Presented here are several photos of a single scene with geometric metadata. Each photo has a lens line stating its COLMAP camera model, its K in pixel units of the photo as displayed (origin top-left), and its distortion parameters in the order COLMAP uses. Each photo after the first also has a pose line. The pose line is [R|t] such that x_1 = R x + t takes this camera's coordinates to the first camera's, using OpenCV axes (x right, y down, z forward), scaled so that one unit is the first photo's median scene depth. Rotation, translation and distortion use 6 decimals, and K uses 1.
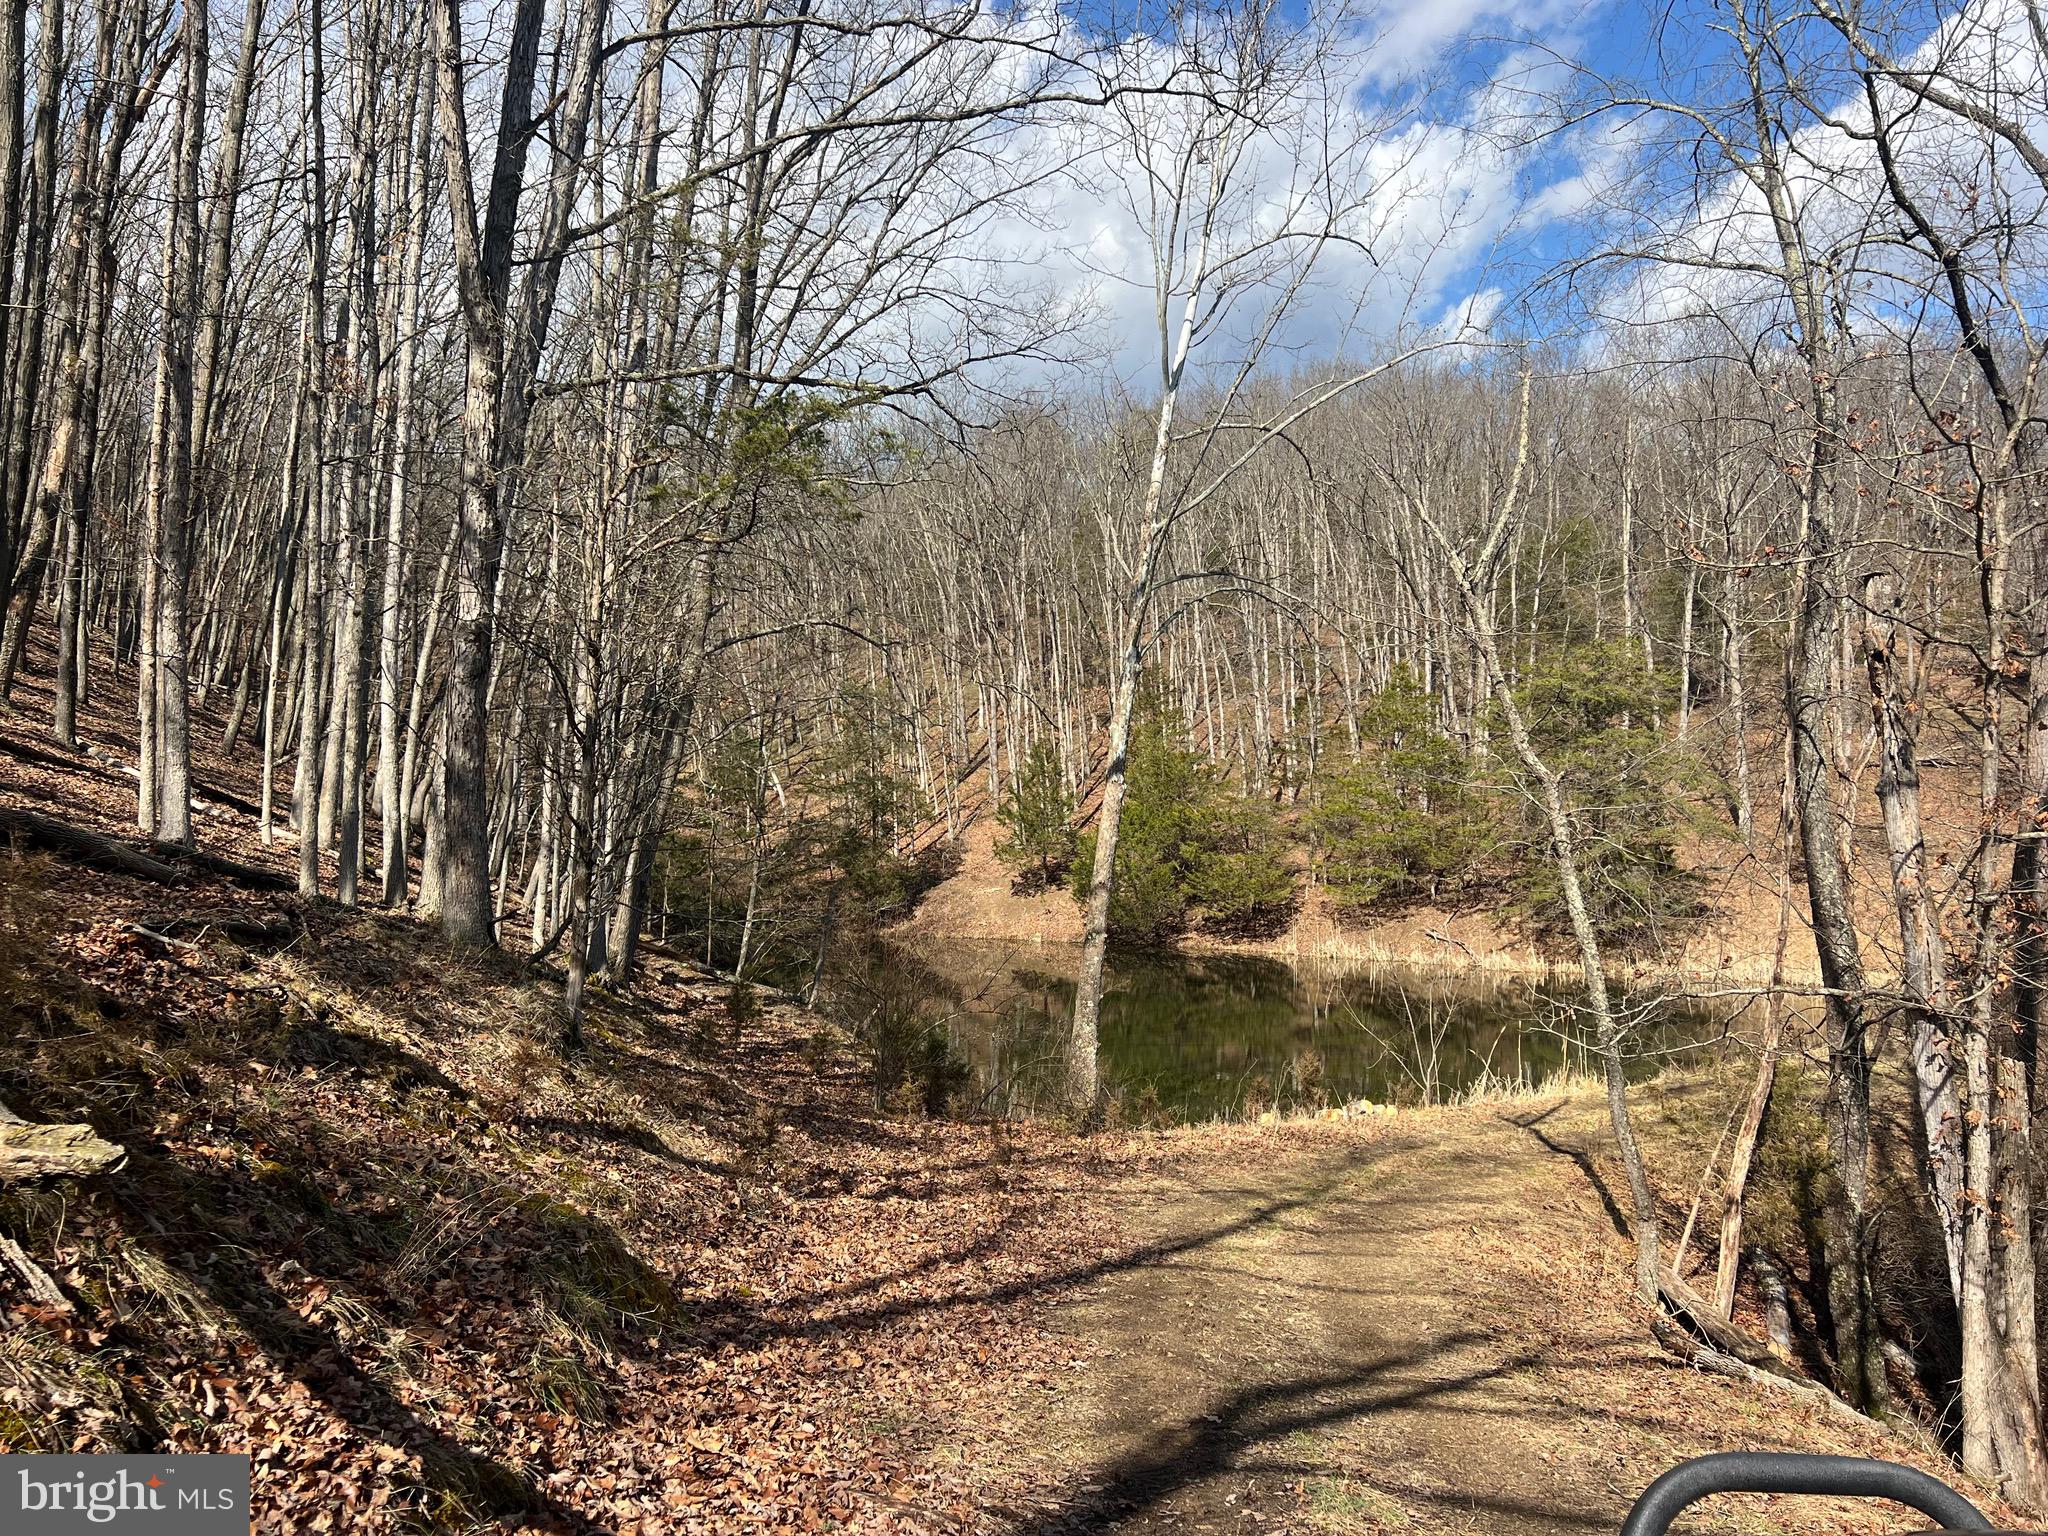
lens RADIAL K [[1553.6, 0, 1024.0], [0, 1553.6, 768.0], [0, 0, 1]] dist [-0.001094, -0.000516]
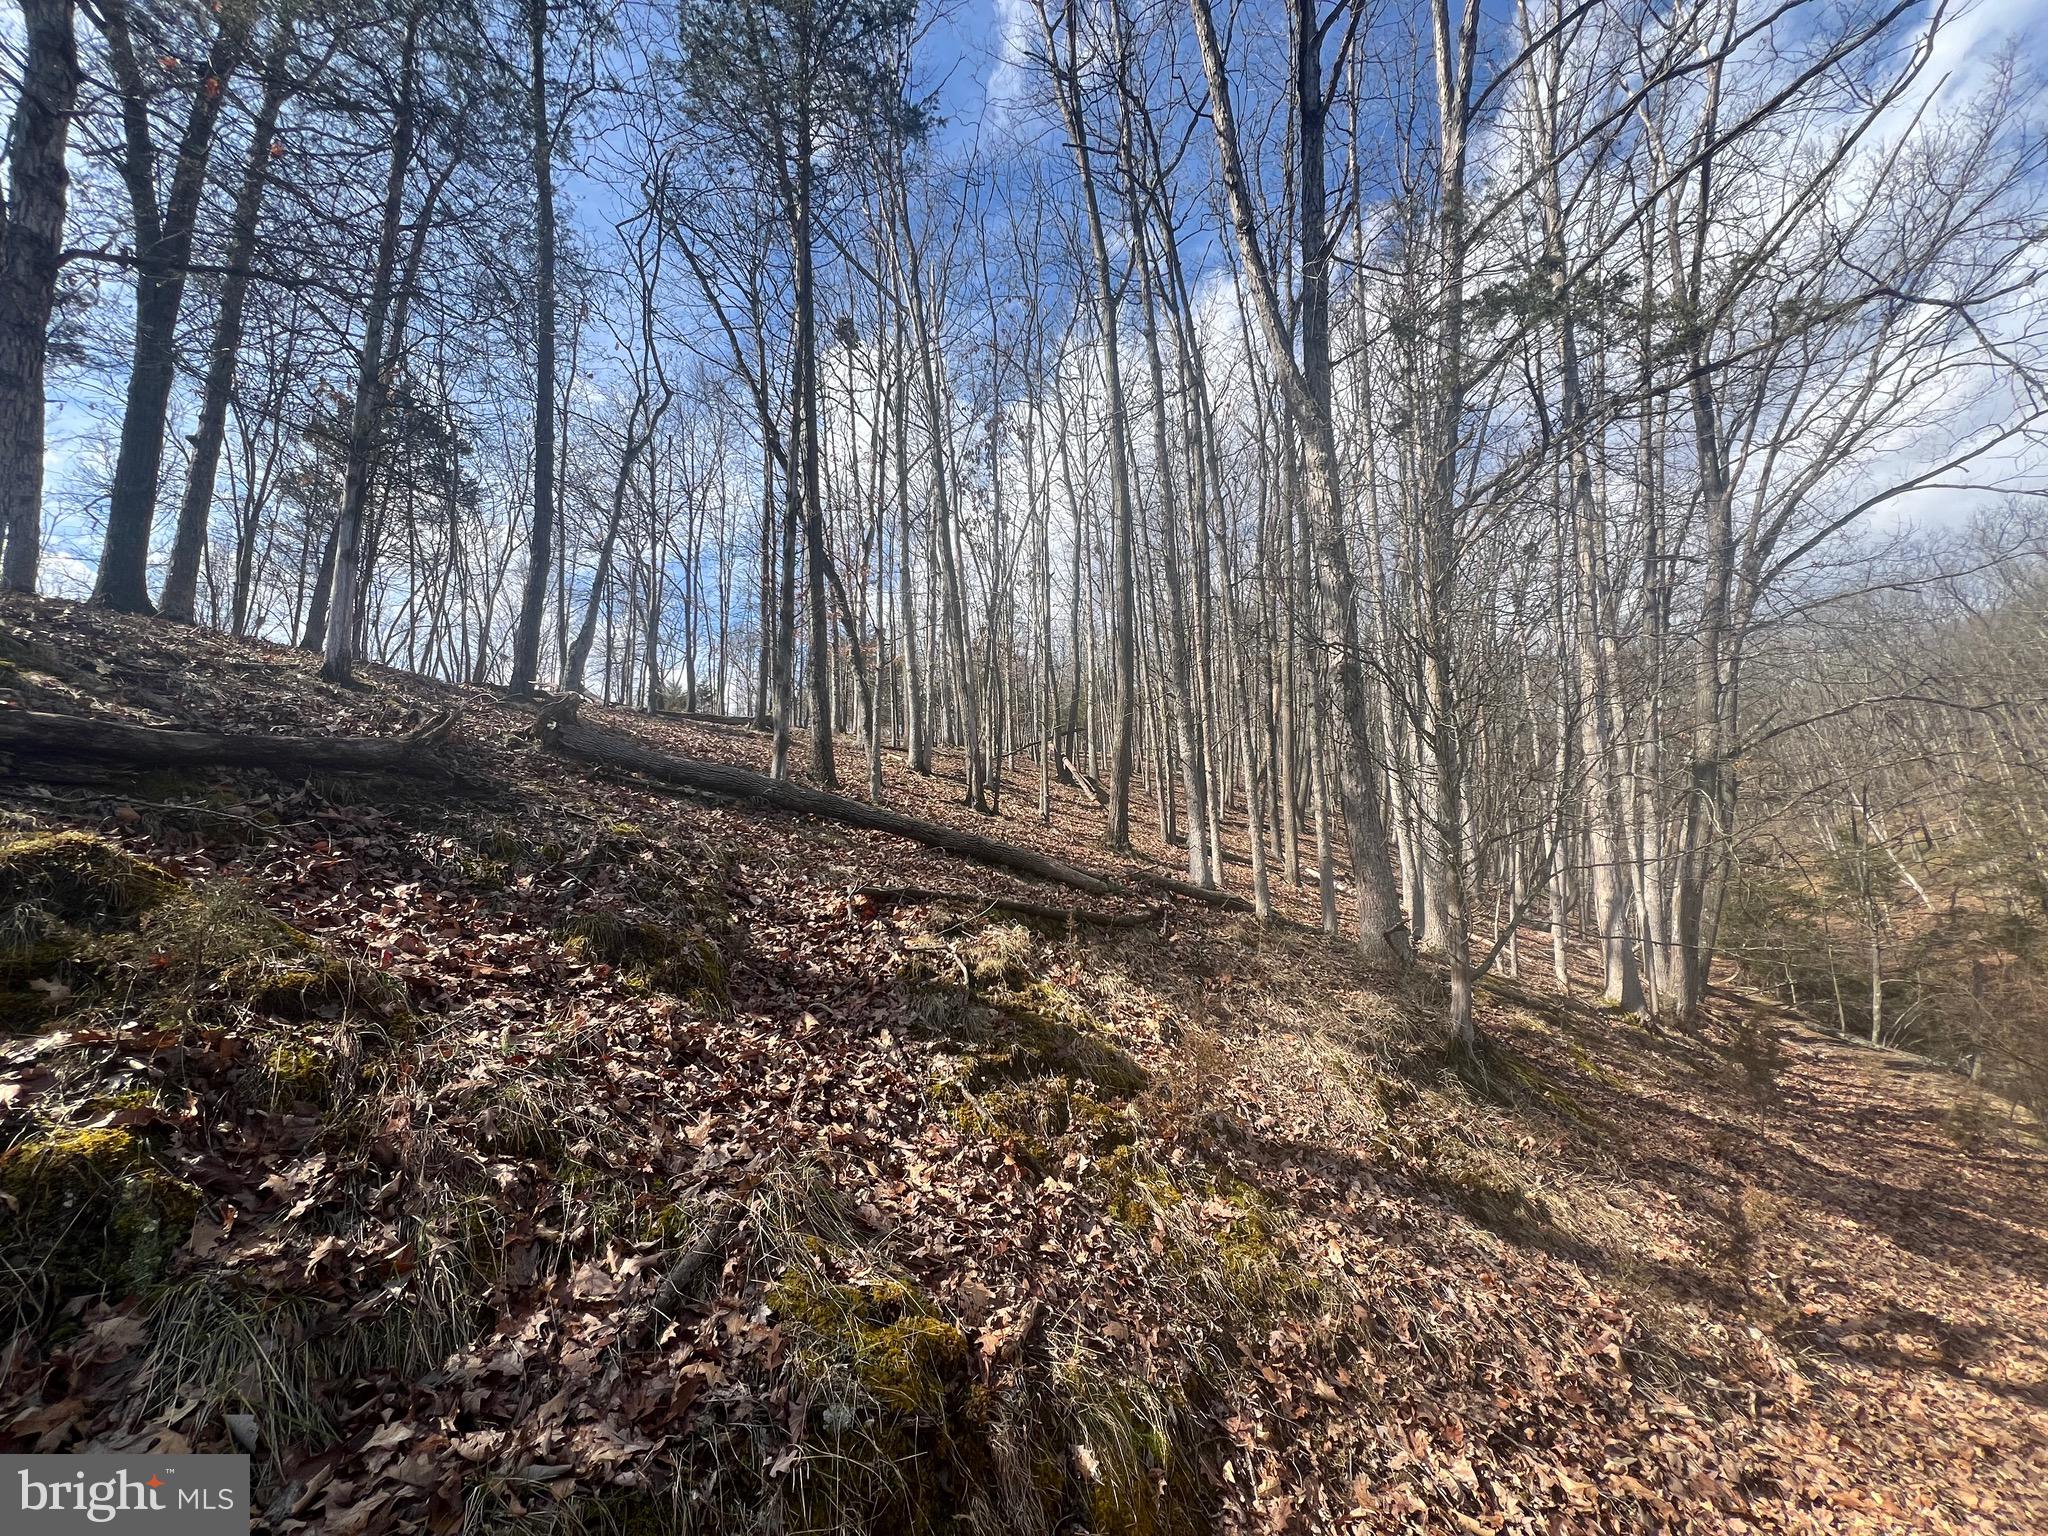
lens RADIAL K [[776.8, 0, 1024.0], [0, 776.8, 768.0], [0, 0, 1]] dist [0.000002, -0.002550]
pose [[0.518809, -0.182246, -0.835238, -0.002641], [0.032459, 0.980508, -0.193781, 0.047201], [0.854274, 0.073424, 0.514612, 0.287745]]
